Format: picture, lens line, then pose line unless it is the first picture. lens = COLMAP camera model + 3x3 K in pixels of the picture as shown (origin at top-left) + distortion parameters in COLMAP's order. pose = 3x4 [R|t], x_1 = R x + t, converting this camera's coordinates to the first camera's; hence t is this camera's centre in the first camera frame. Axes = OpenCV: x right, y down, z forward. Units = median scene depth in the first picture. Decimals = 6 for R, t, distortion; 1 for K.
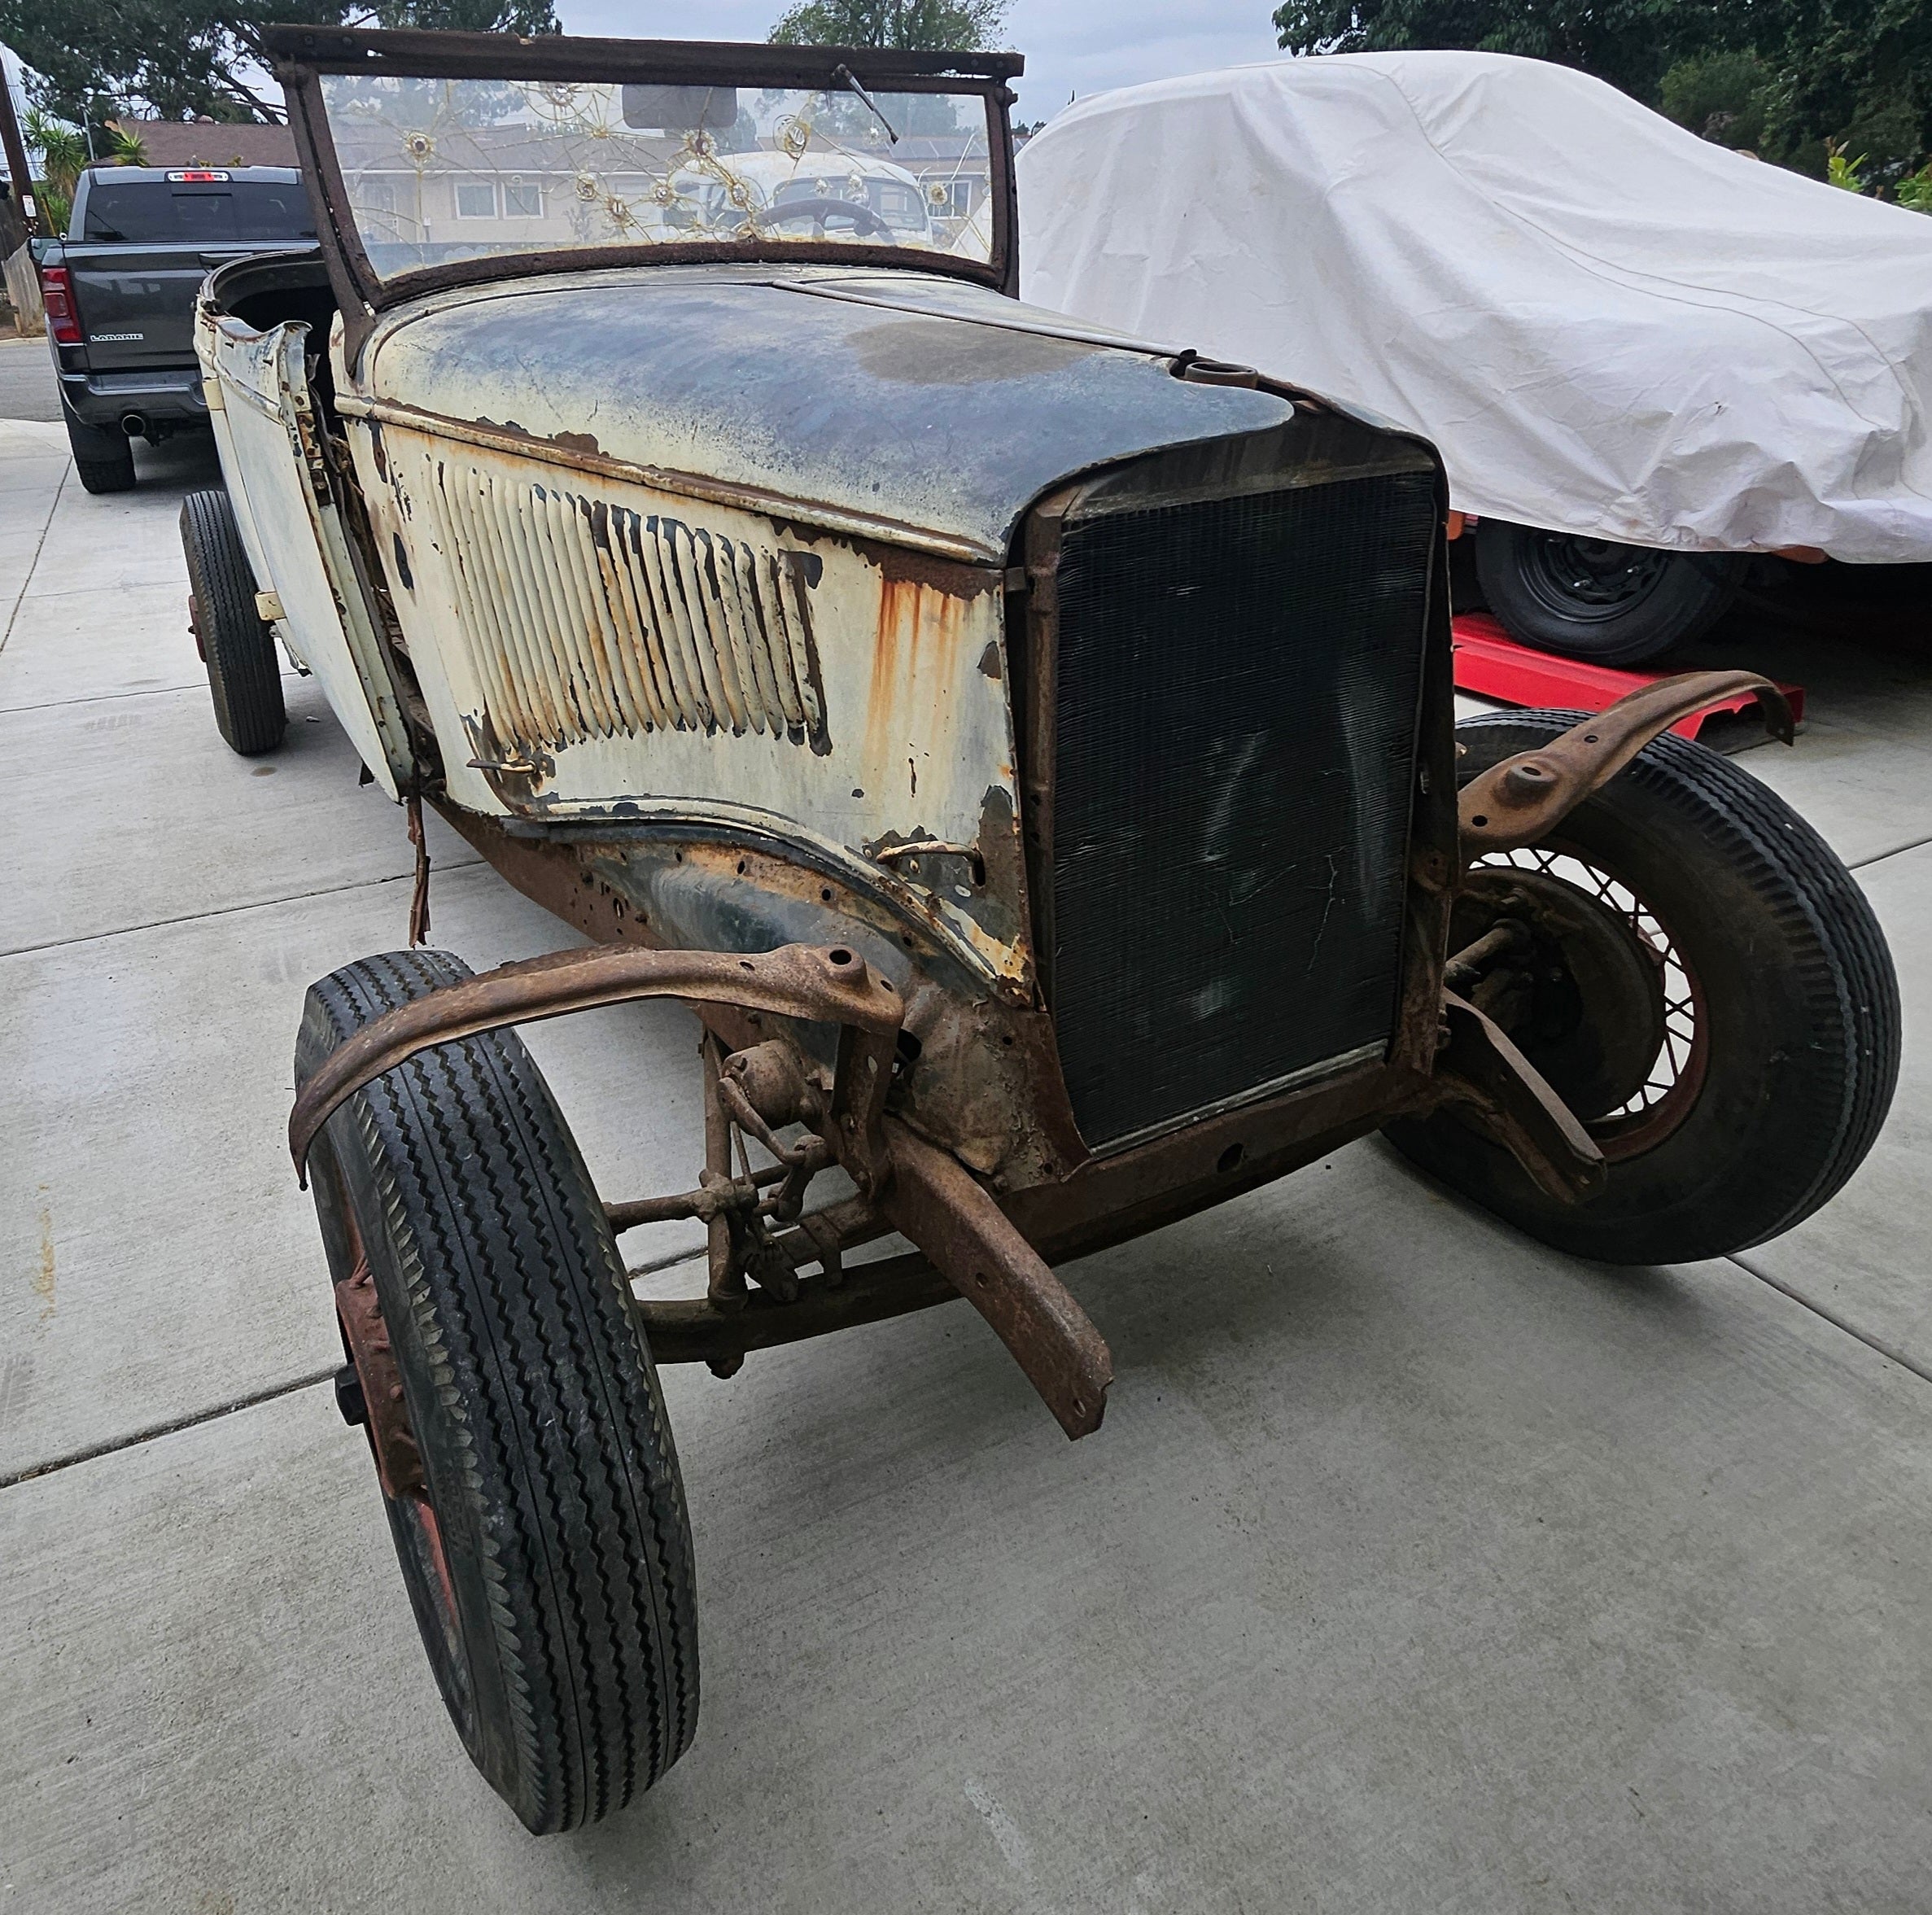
lens RADIAL K [[1240.7, 0, 780.0], [0, 1240.7, 797.4], [0, 0, 1]] dist [0.010337, -0.004395]
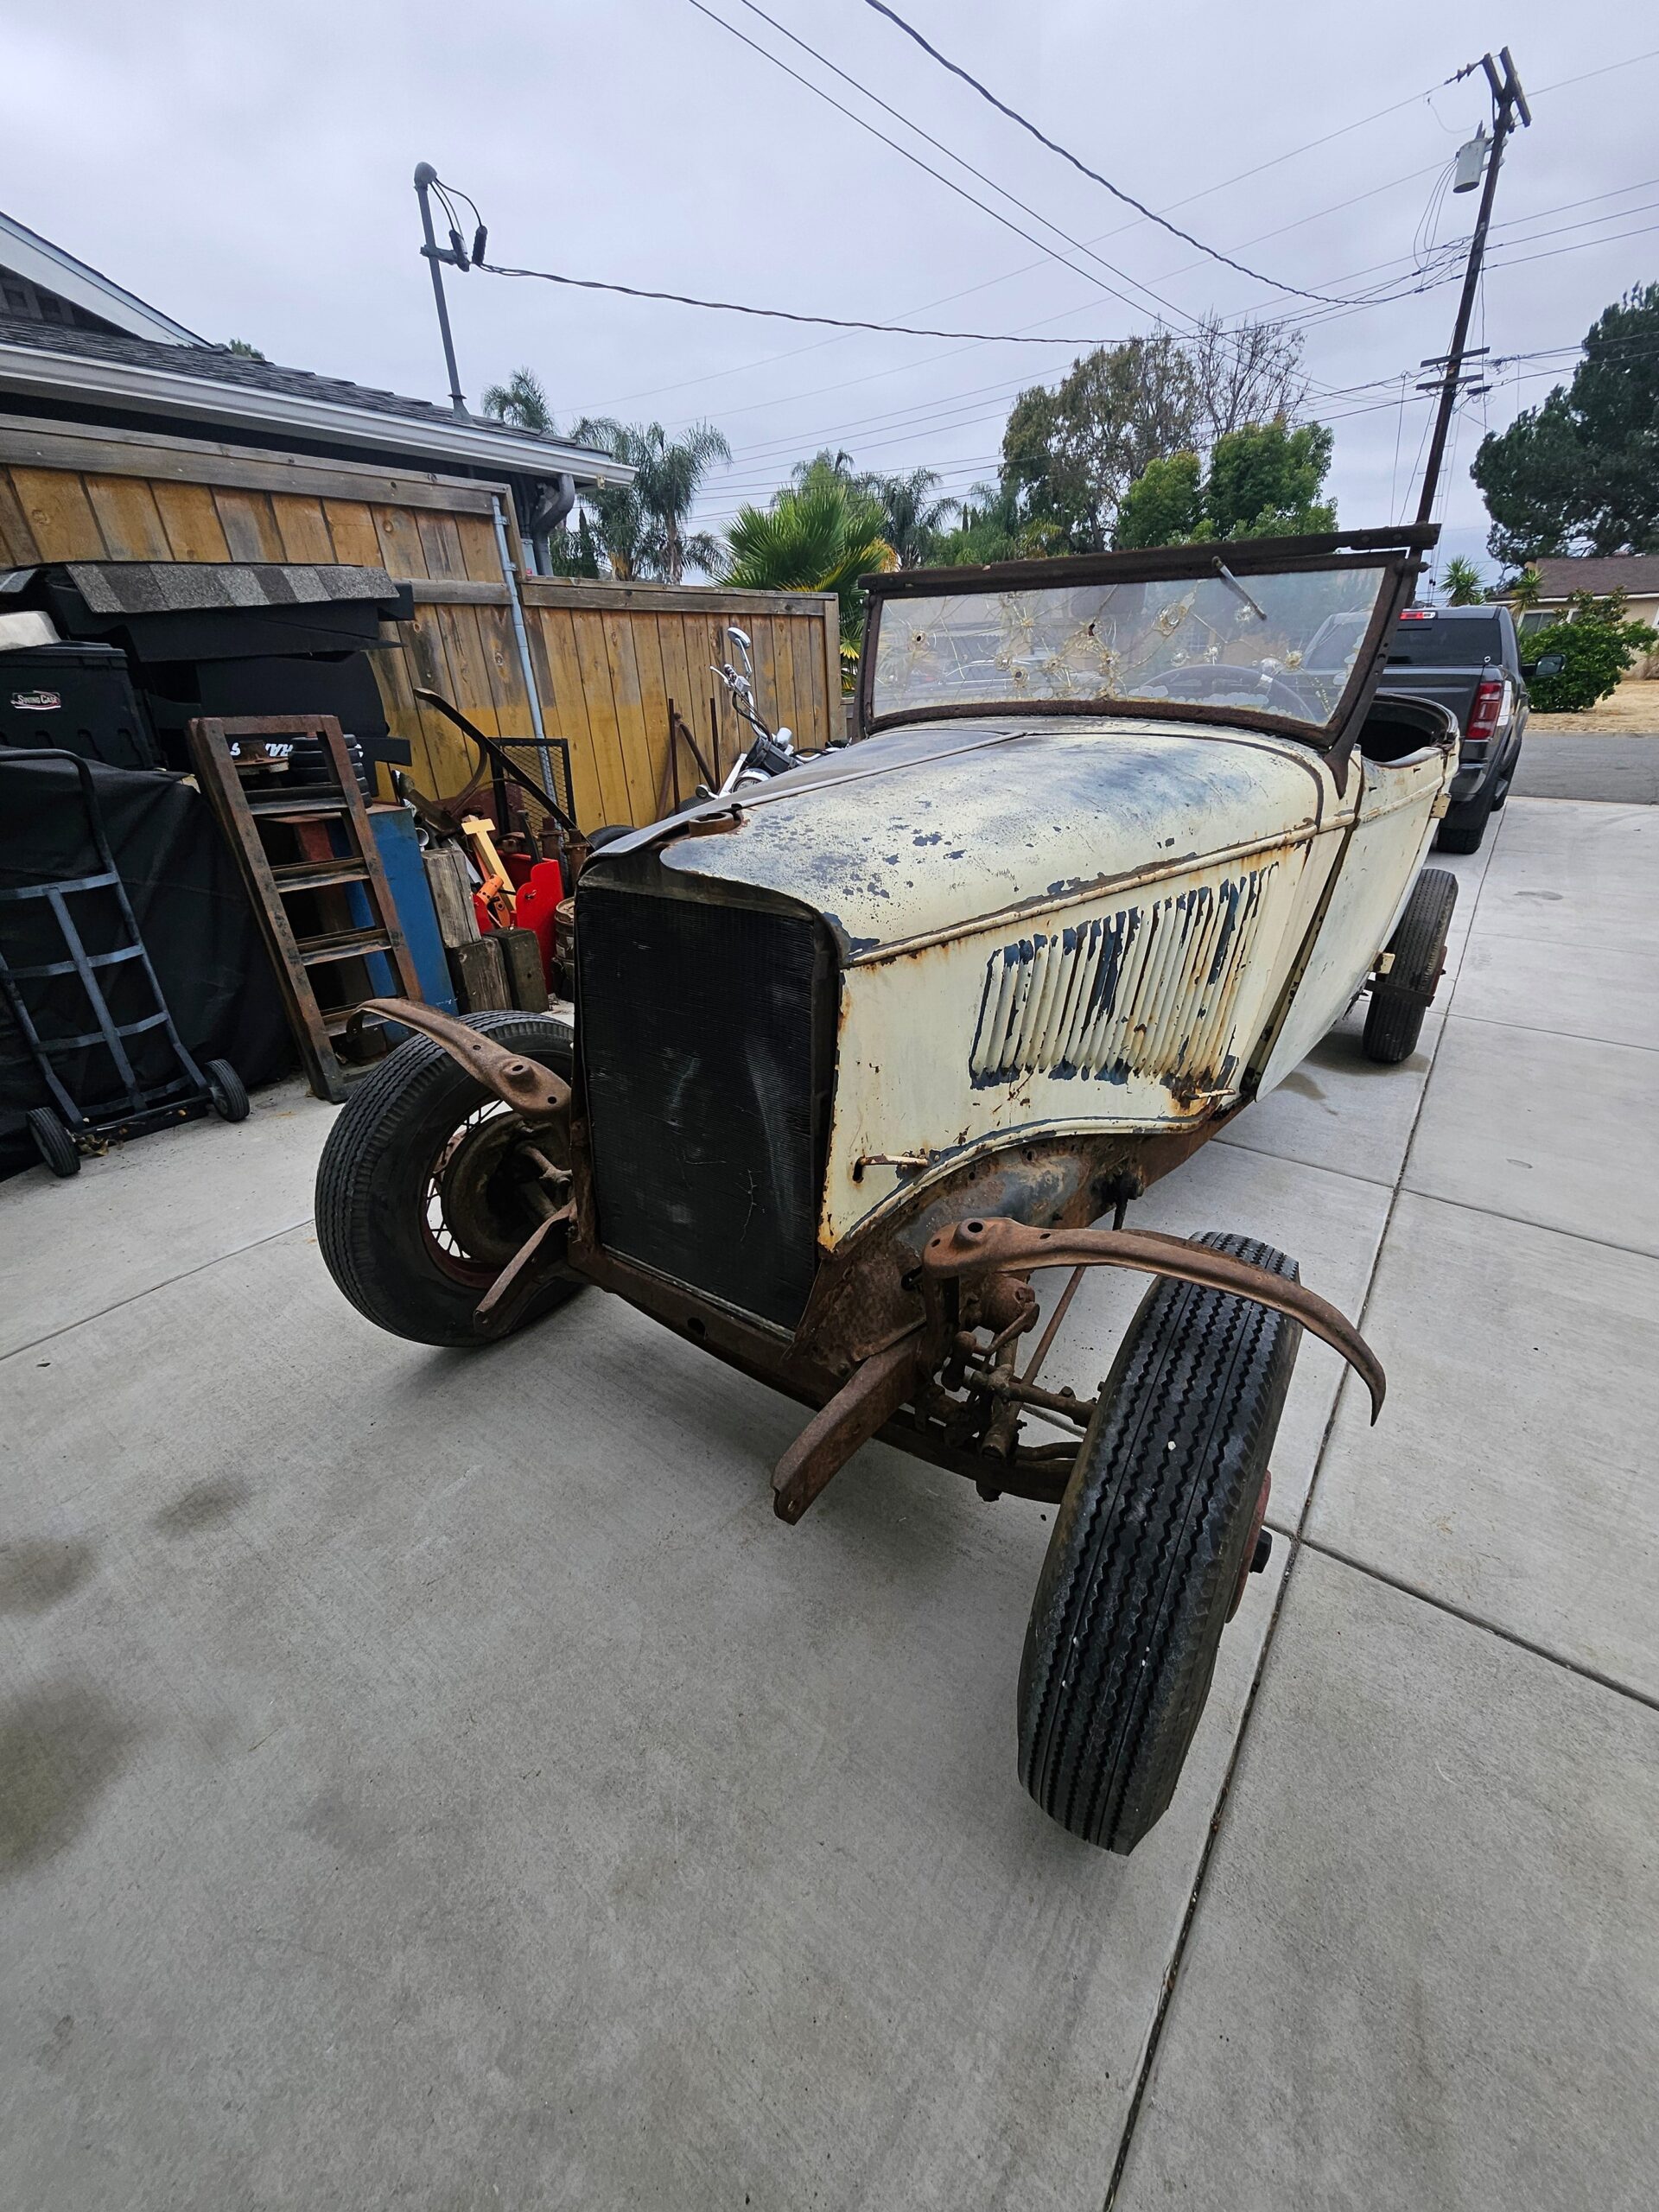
lens RADIAL K [[866.0, 0, 873.2], [0, 866.0, 1107.0], [0, 0, 1]] dist [-0.003739, -0.000316]
pose [[0.512063, 0.395350, -0.762555, 1.097577], [-0.350441, 0.906688, 0.234752, -0.266789], [0.784208, 0.147023, 0.602828, 0.449297]]
